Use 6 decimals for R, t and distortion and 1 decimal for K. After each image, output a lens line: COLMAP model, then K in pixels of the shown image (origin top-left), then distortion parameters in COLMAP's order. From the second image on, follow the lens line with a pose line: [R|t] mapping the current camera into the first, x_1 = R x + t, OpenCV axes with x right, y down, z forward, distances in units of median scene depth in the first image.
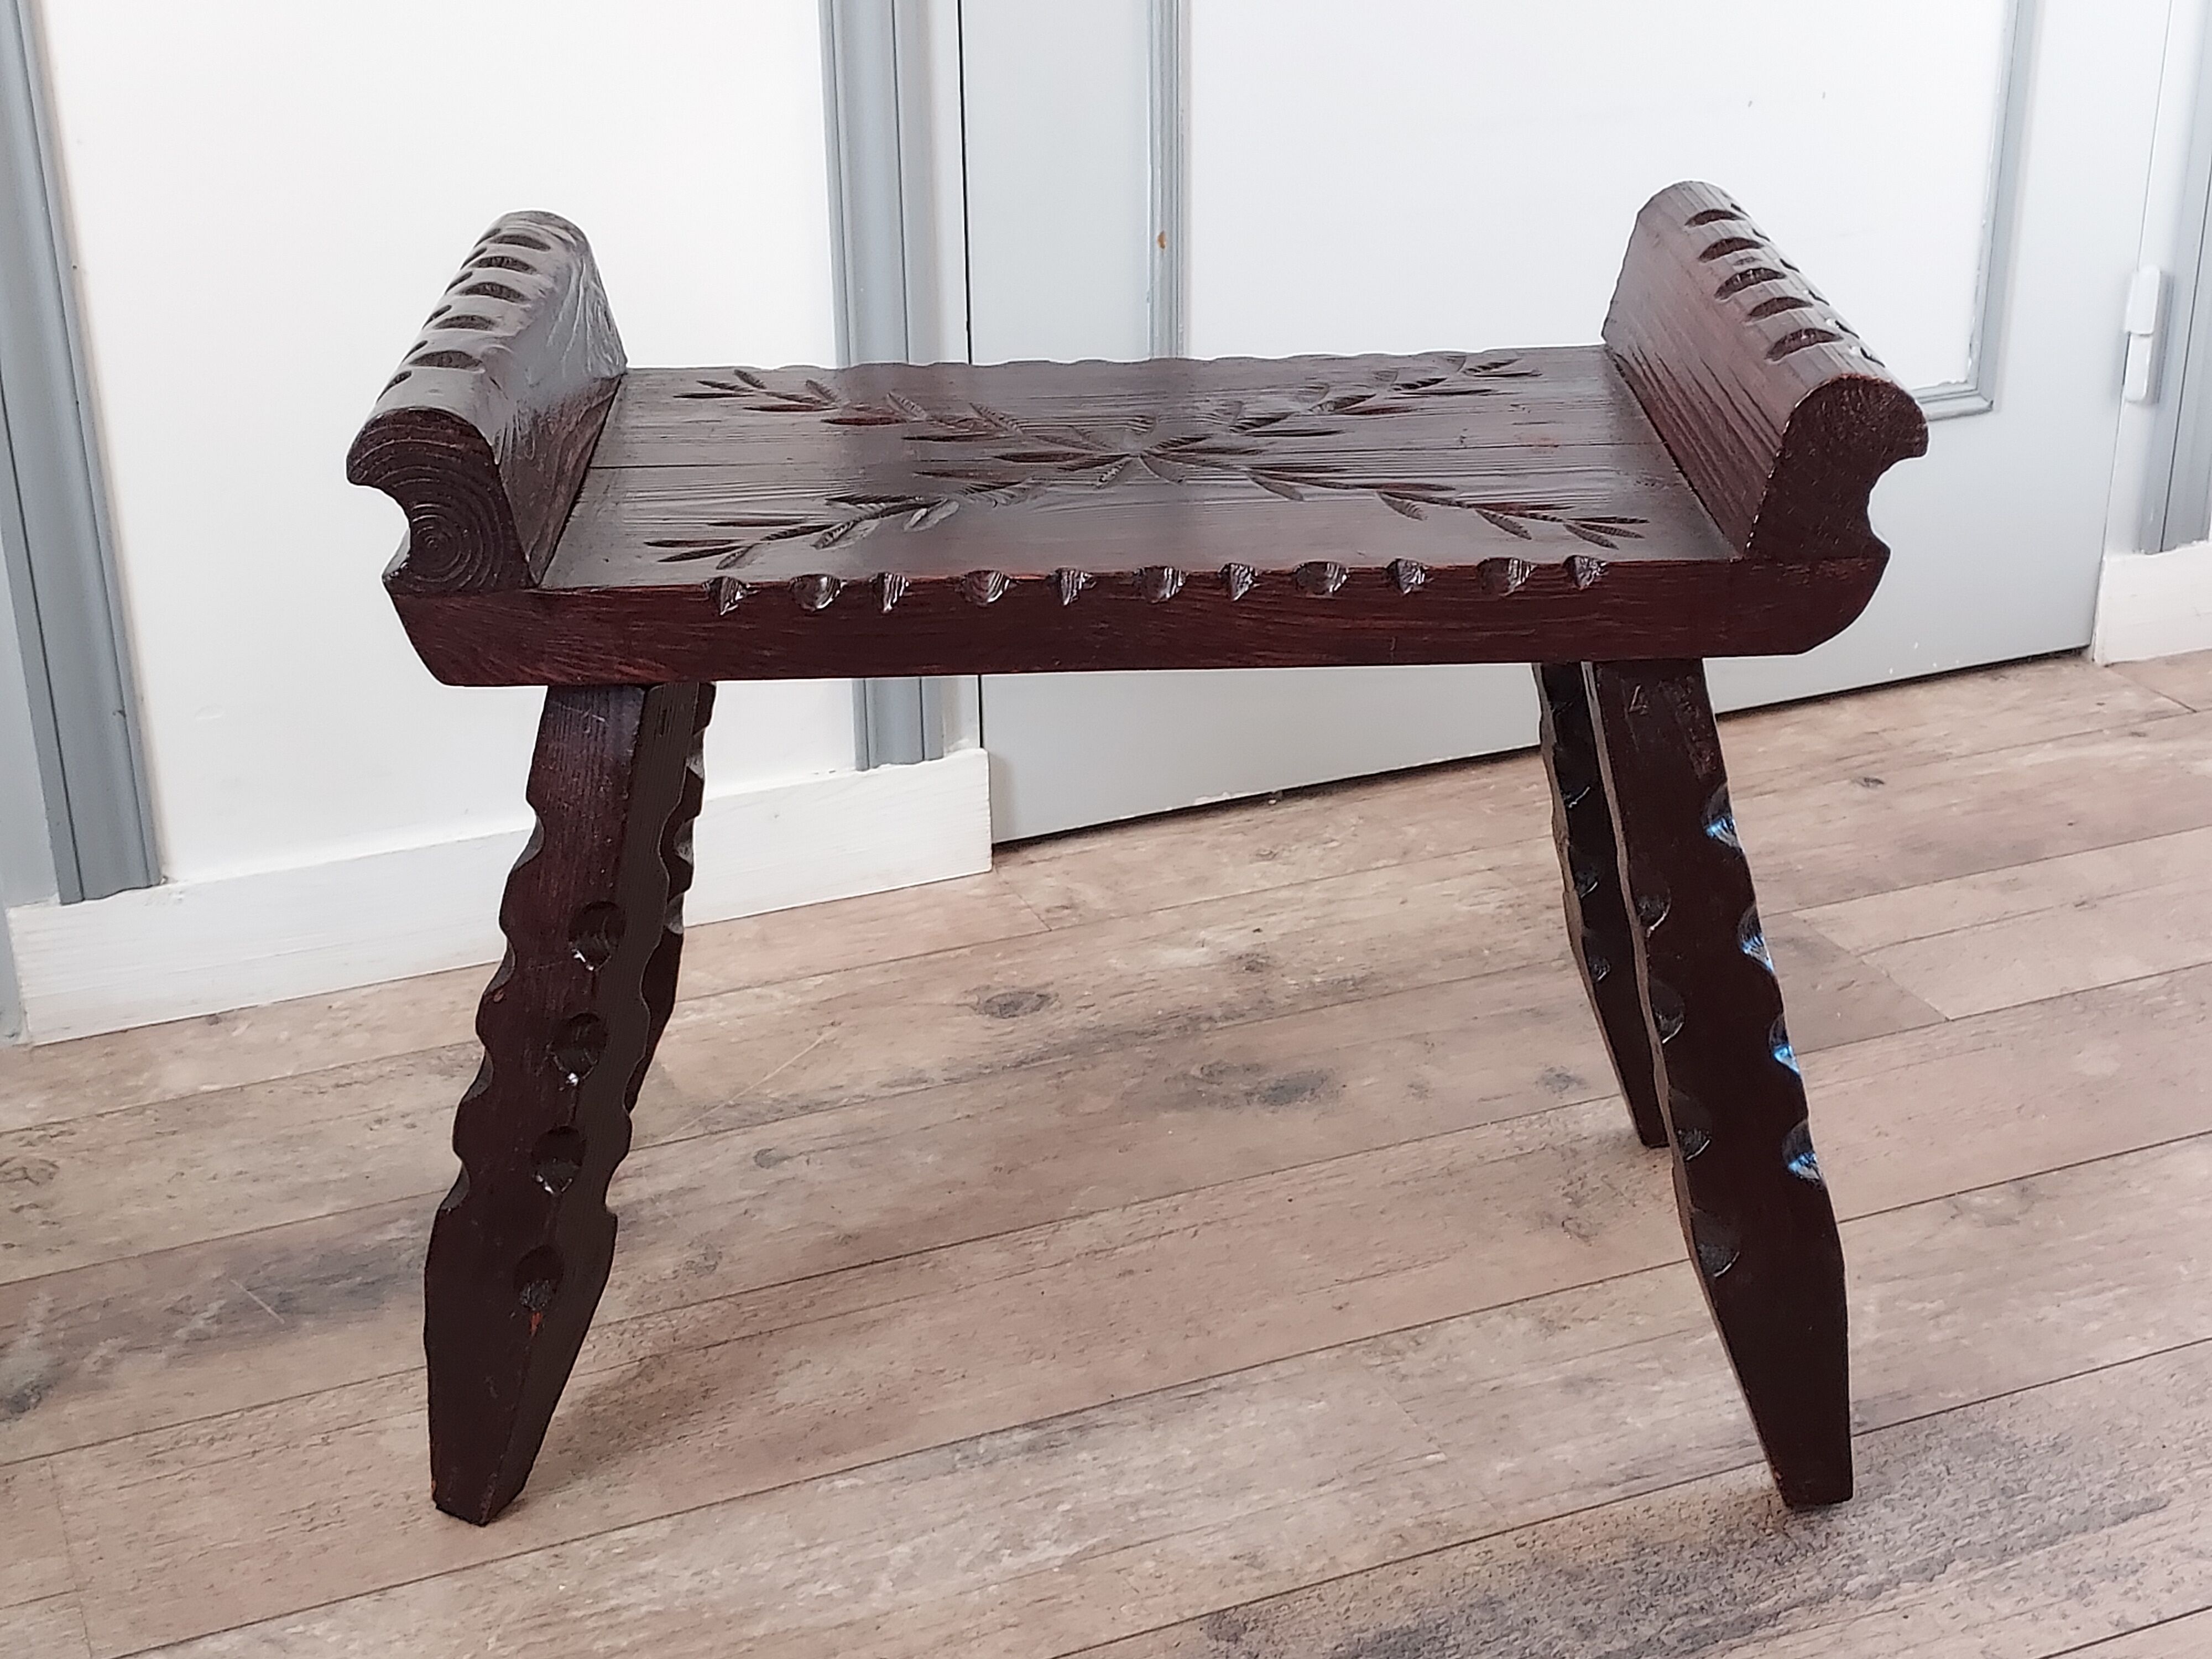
lens RADIAL K [[3157.9, 0, 1106.0], [0, 3157.9, 829.5], [0, 0, 1]] dist [0.085995, -0.118296]
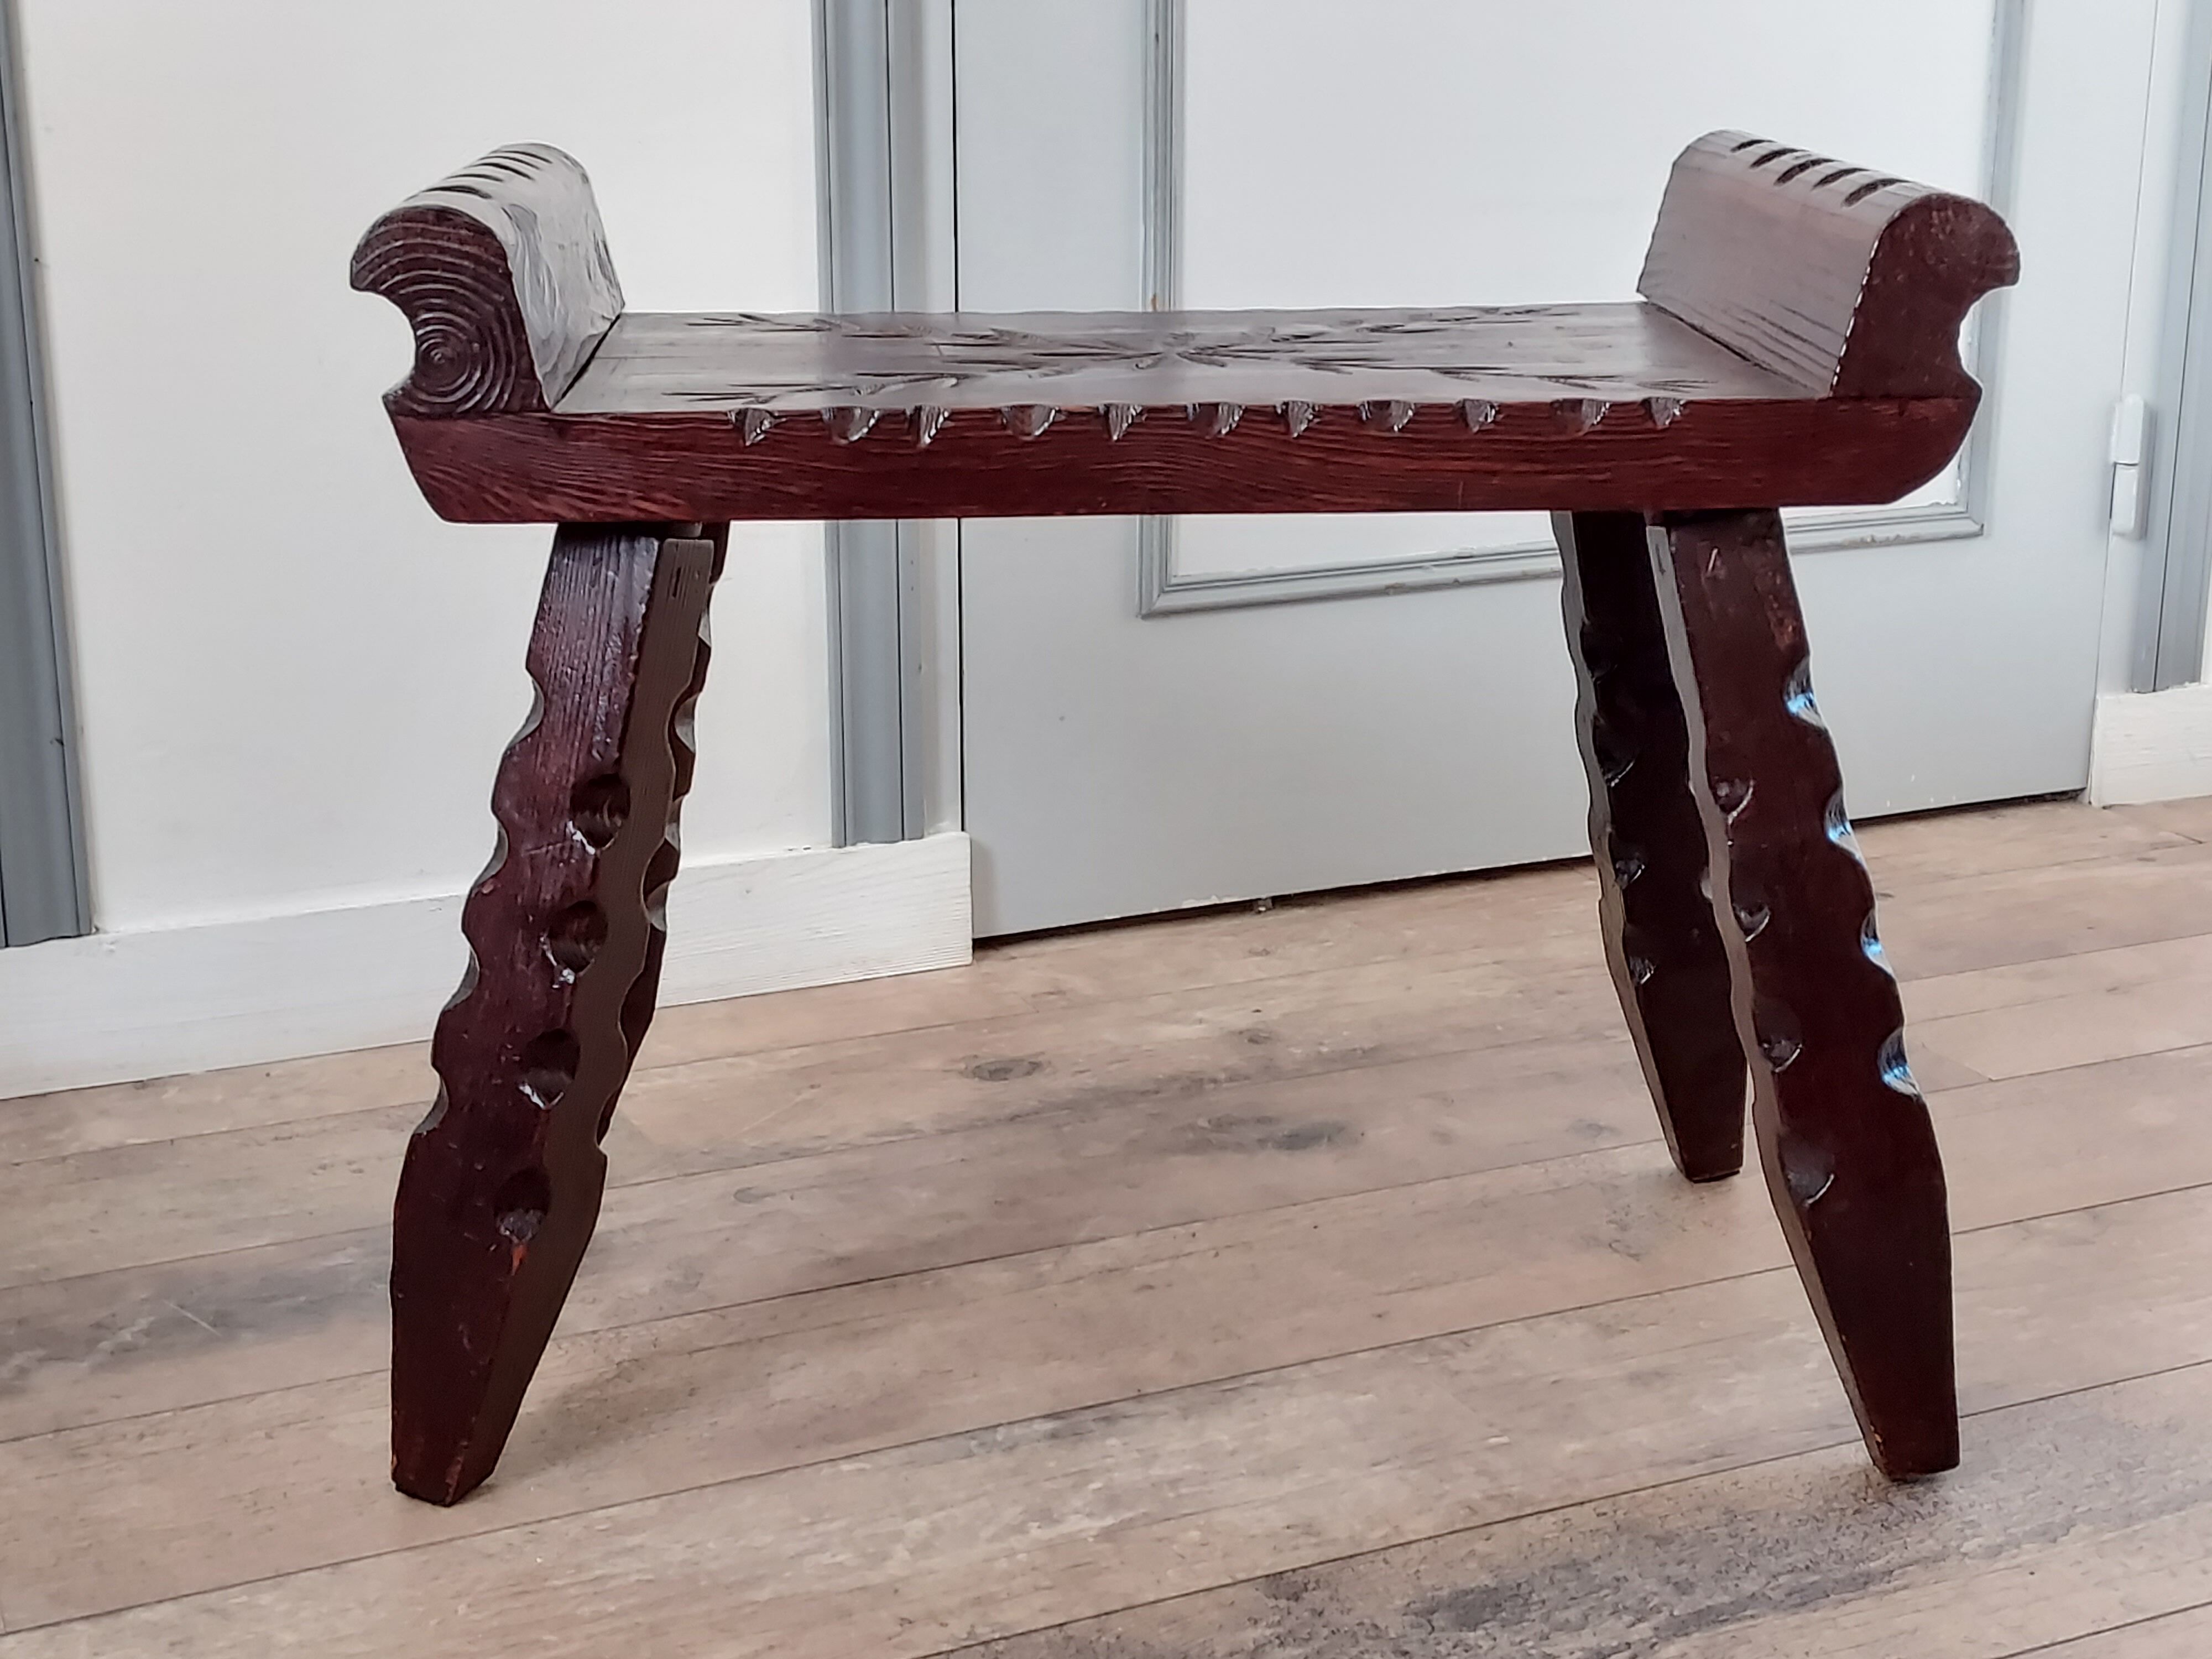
lens RADIAL K [[3173.8, 0, 1117.5], [0, 3173.8, 825.8], [0, 0, 1]] dist [0.085752, -0.090743]
pose [[0.999265, 0.003442, 0.038175, -0.039769], [0.002069, 0.989665, -0.143384, 0.148724], [-0.038274, 0.143358, 0.988931, 0.068716]]
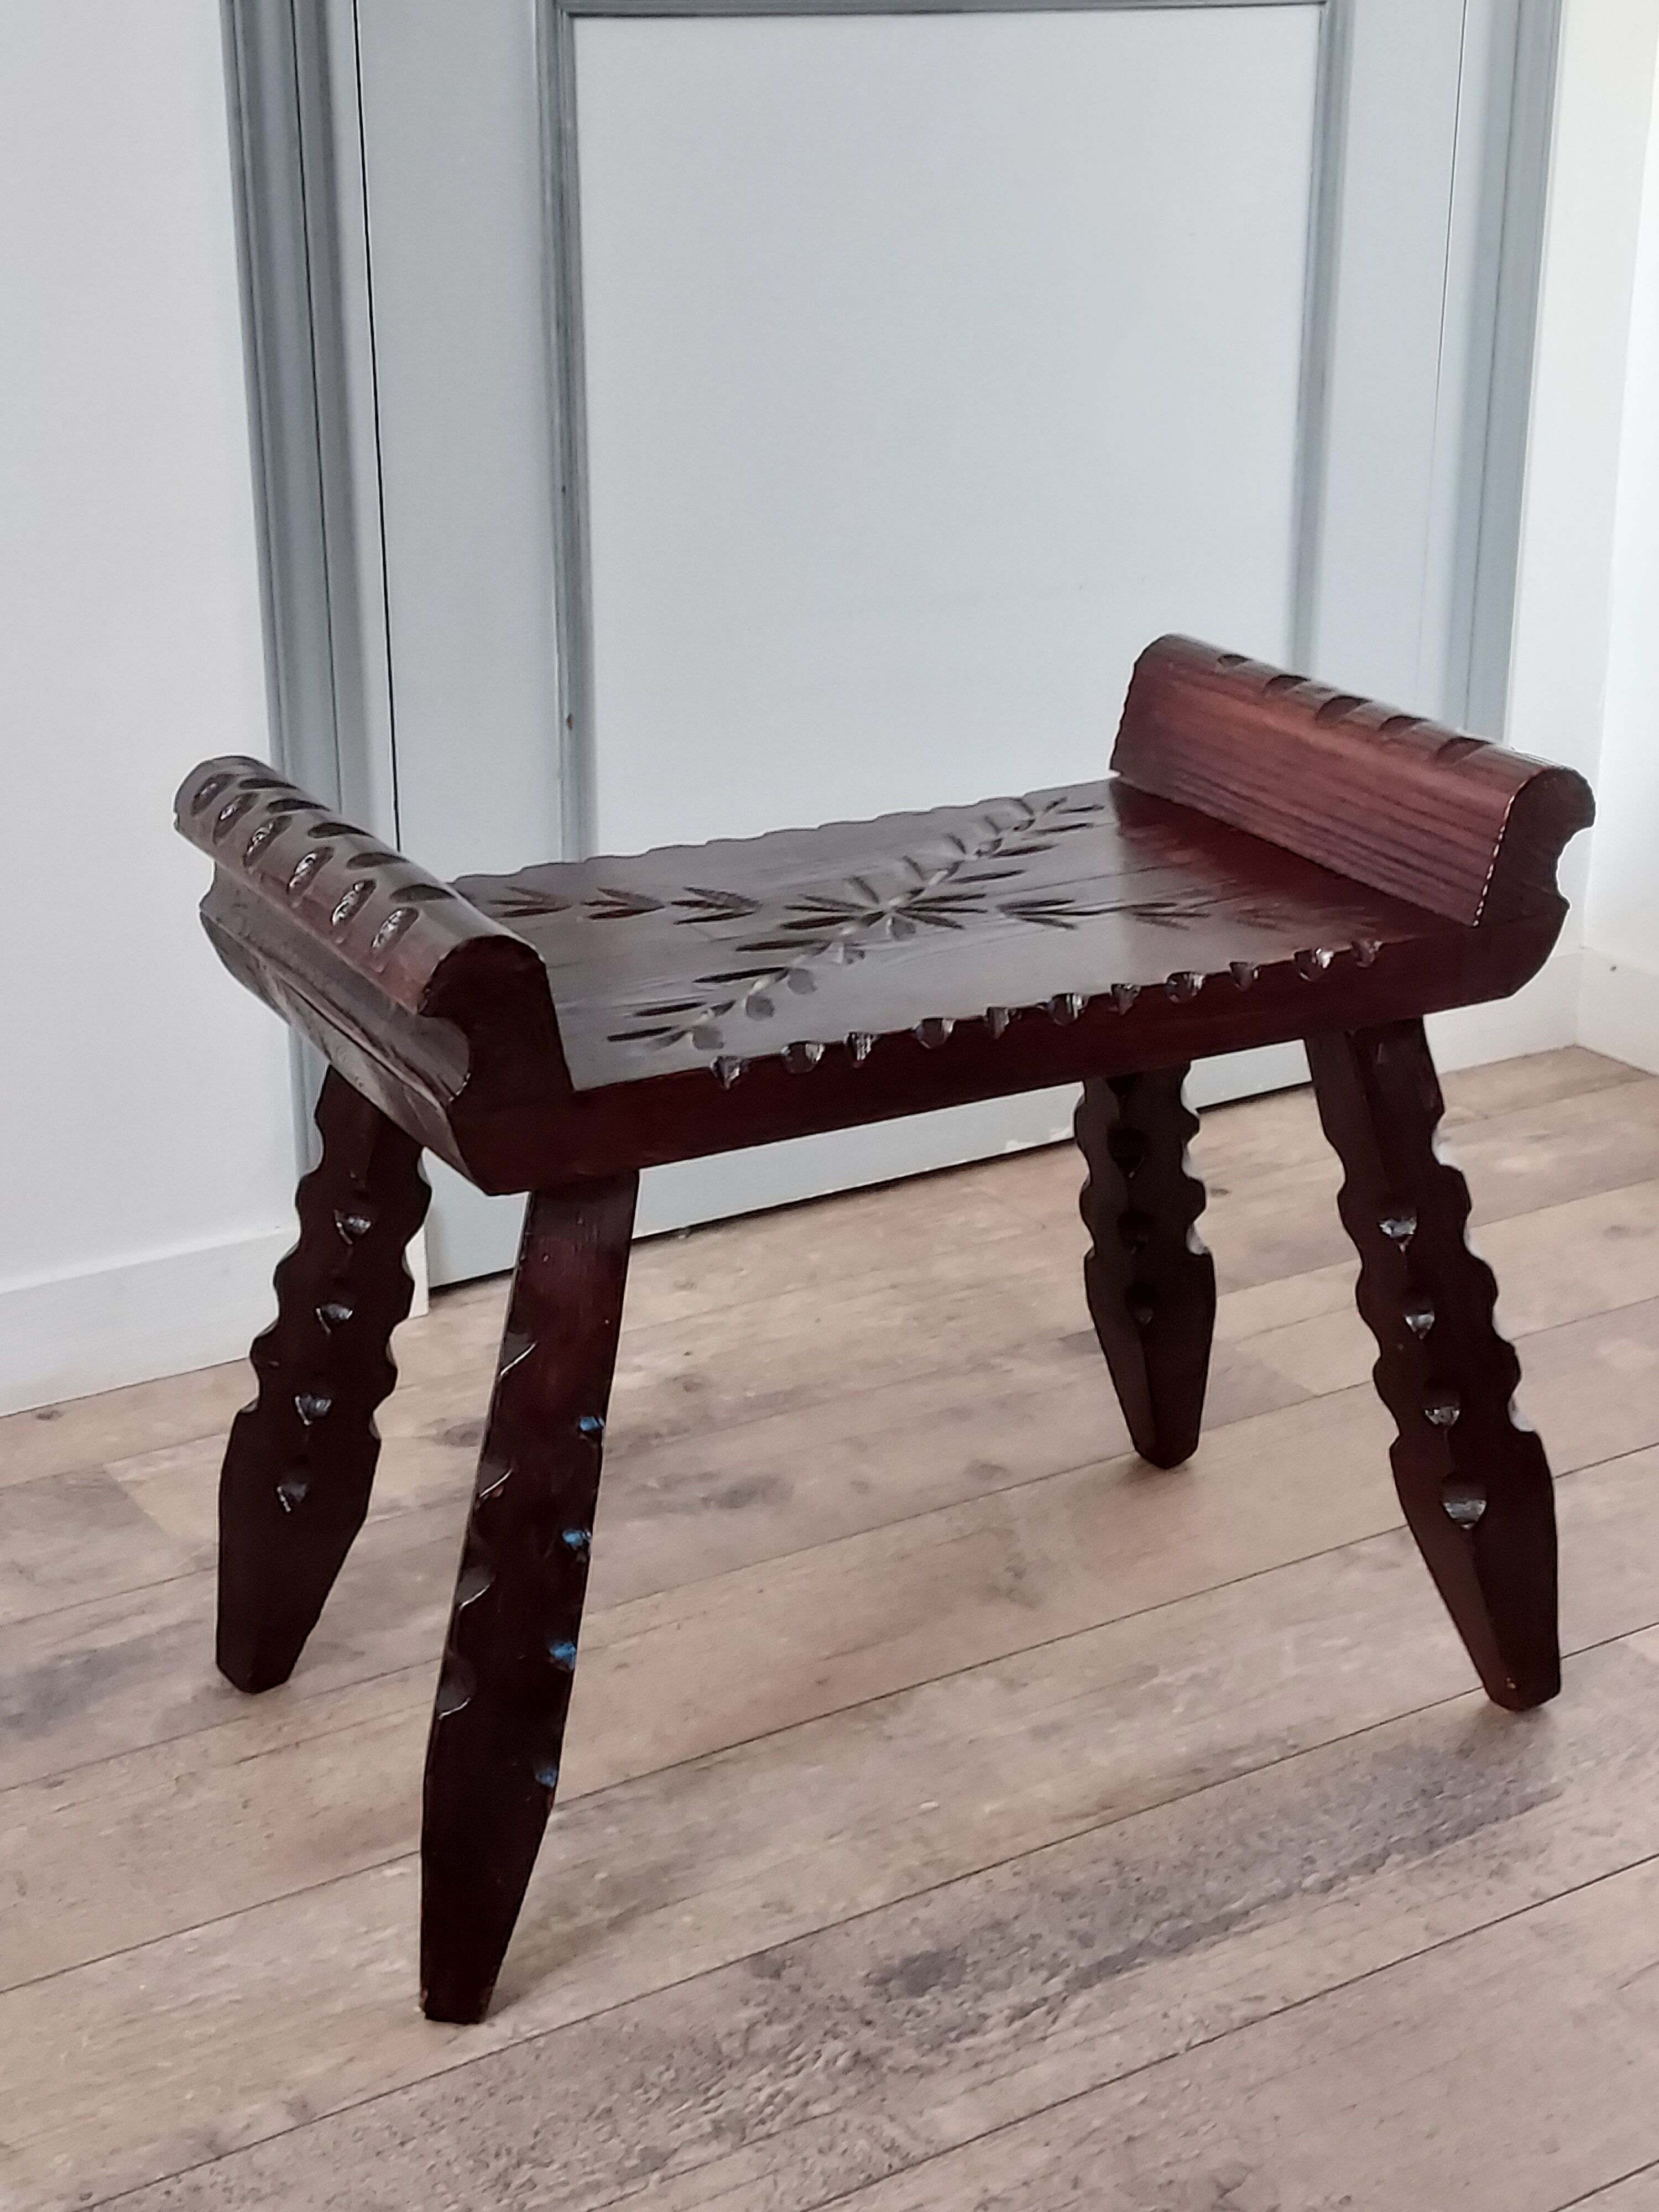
lens RADIAL K [[3173.8, 0, 829.5], [0, 3173.8, 1106.0], [0, 0, 1]] dist [0.085752, -0.090743]
pose [[0.987348, -0.044134, 0.152302, -0.085731], [0.053326, 0.996960, -0.056803, 0.015635], [-0.149332, 0.064206, 0.986700, -0.103825]]
